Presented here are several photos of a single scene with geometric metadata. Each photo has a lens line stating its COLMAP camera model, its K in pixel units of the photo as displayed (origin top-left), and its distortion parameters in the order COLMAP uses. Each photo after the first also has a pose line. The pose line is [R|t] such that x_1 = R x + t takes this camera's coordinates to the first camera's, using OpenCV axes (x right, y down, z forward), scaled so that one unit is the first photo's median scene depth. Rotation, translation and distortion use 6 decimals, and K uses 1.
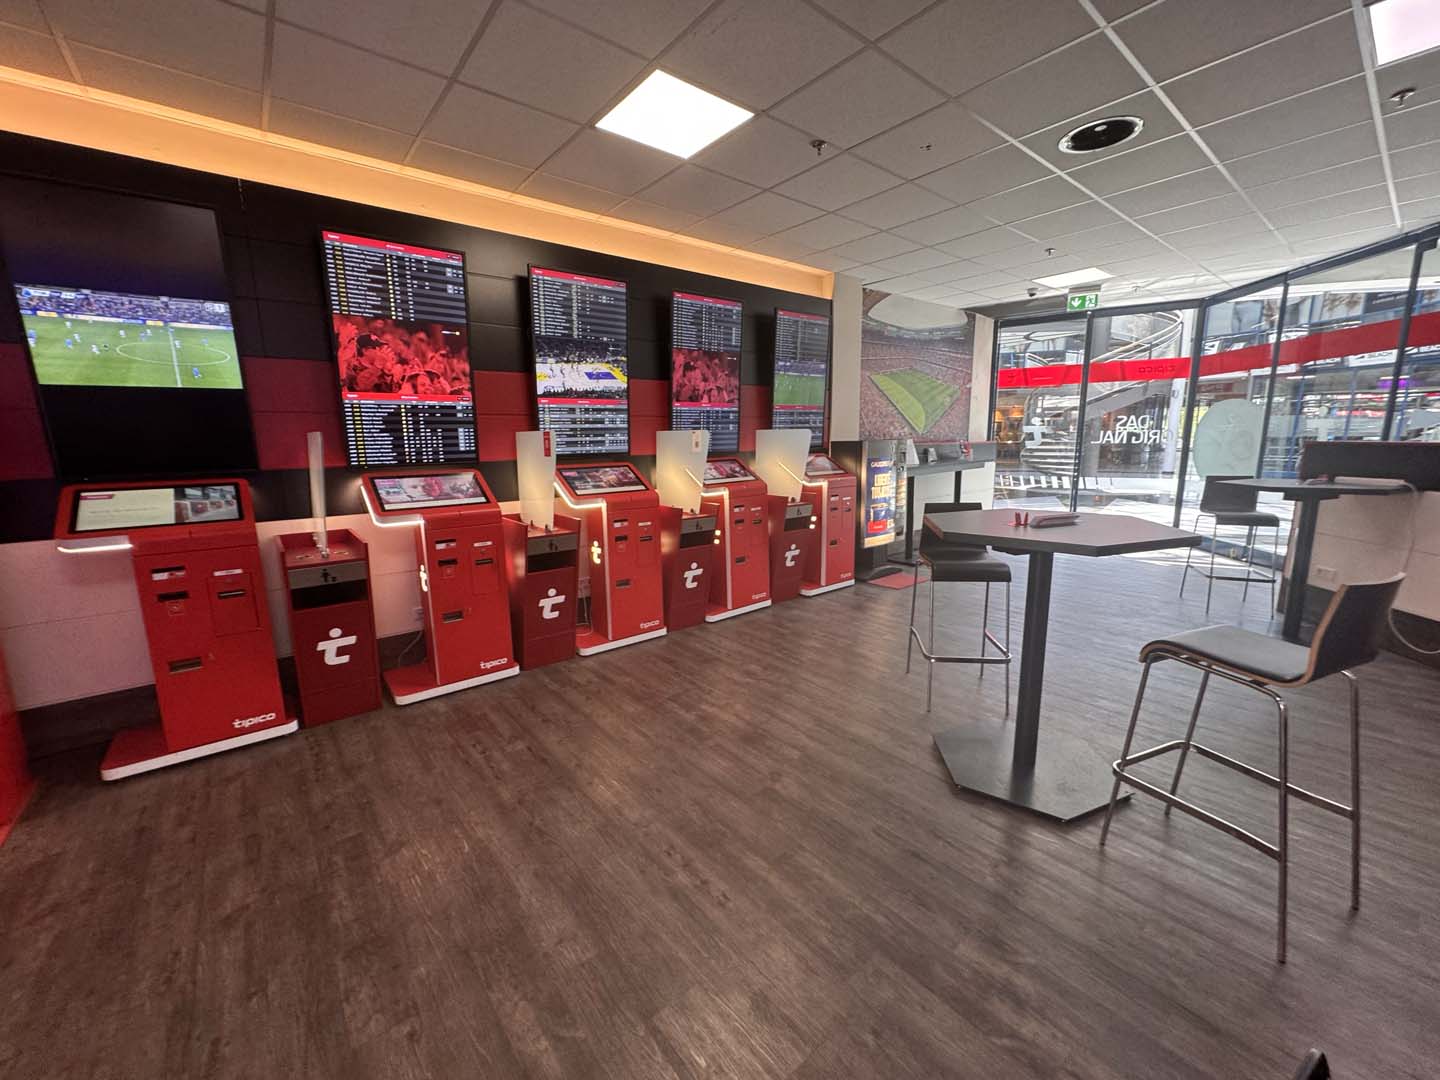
lens RADIAL K [[581.4, 0, 715.9], [0, 581.4, 534.6], [0, 0, 1]] dist [-0.002268, 0.000002]
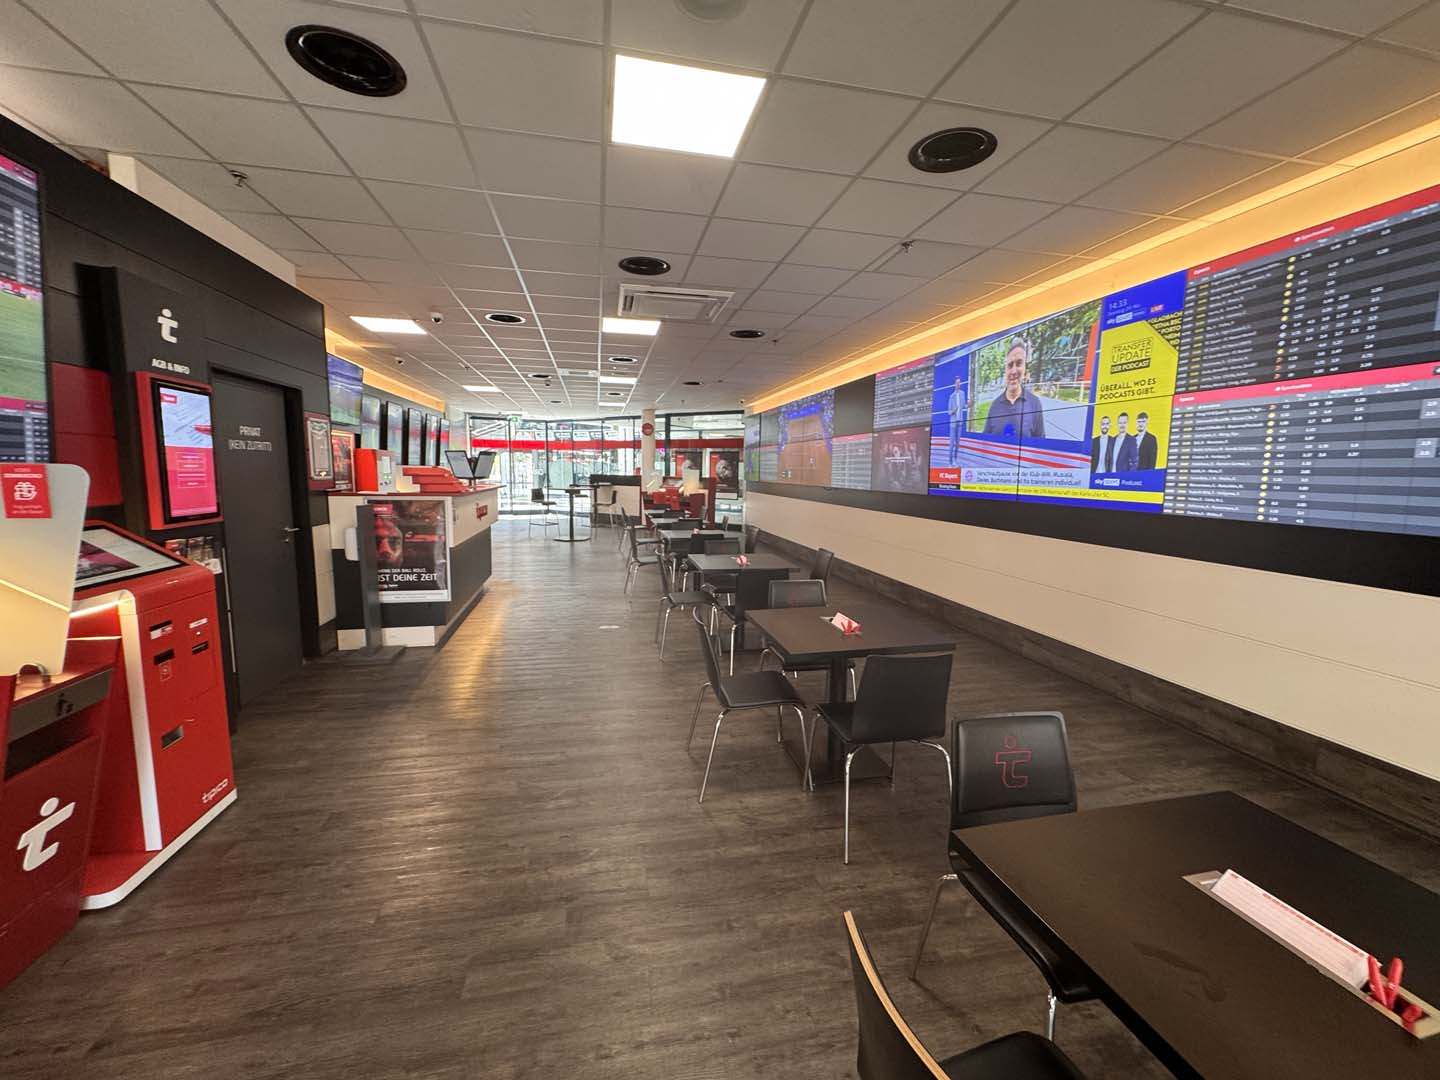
lens RADIAL K [[579.3, 0, 717.9], [0, 579.3, 539.0], [0, 0, 1]] dist [-0.001574, -0.000055]
pose [[0.466154, -0.087869, 0.880329, -1.976628], [0.135265, 0.990435, 0.027234, 0.277083], [-0.874302, 0.106383, 0.473581, -1.468773]]
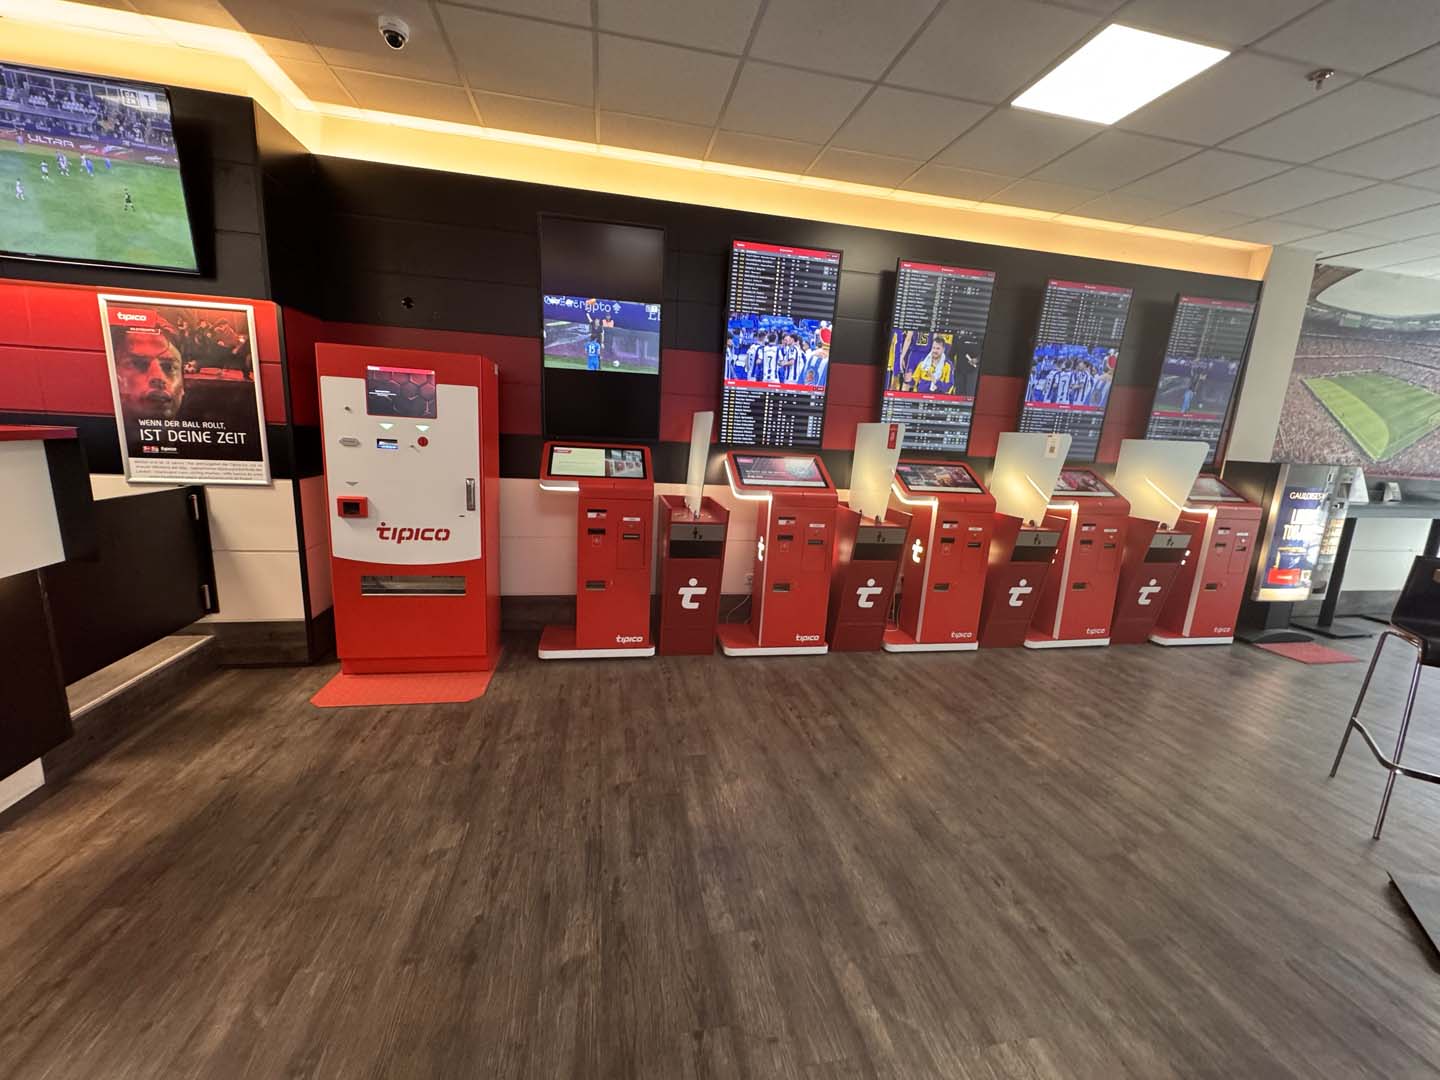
lens RADIAL K [[581.4, 0, 745.3], [0, 581.4, 533.0], [0, 0, 1]] dist [-0.002268, 0.000002]
pose [[0.880797, 0.146185, -0.450363, -0.039134], [-0.144320, 0.988774, 0.038695, 0.007882], [0.450964, 0.030915, 0.892006, -0.010144]]
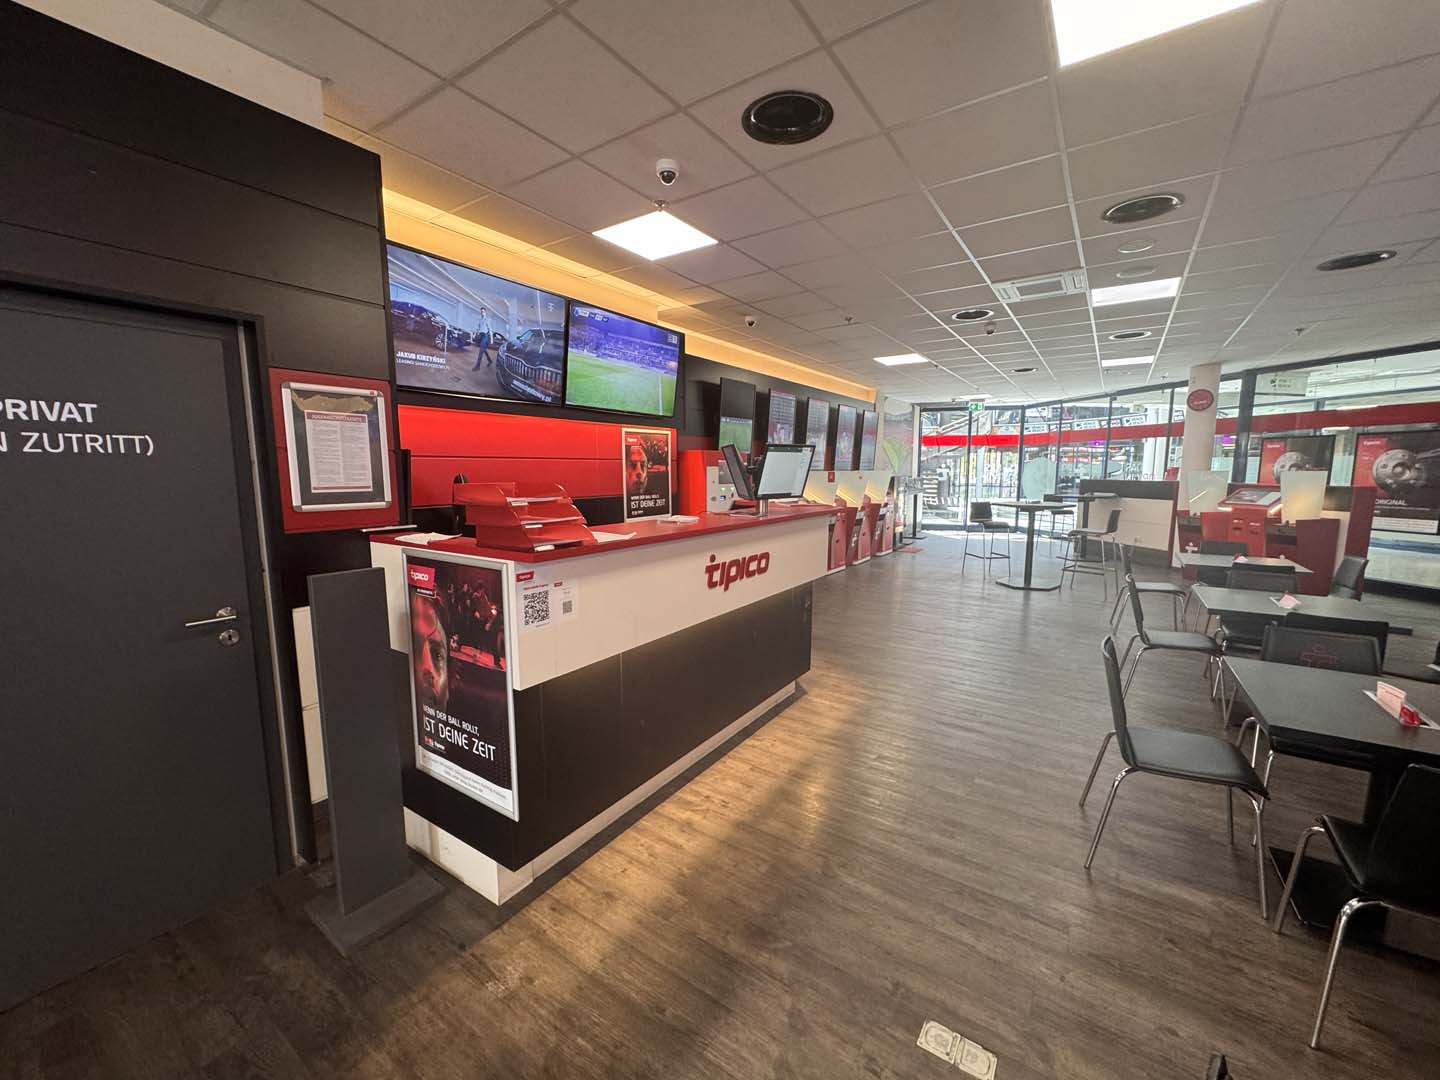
lens RADIAL K [[581.4, 0, 713.0], [0, 581.4, 544.2], [0, 0, 1]] dist [-0.002268, 0.000002]
pose [[0.961930, -0.027812, 0.271878, -1.152501], [0.041383, 0.998160, -0.044311, 0.162587], [-0.270146, 0.053875, 0.961311, -0.912681]]
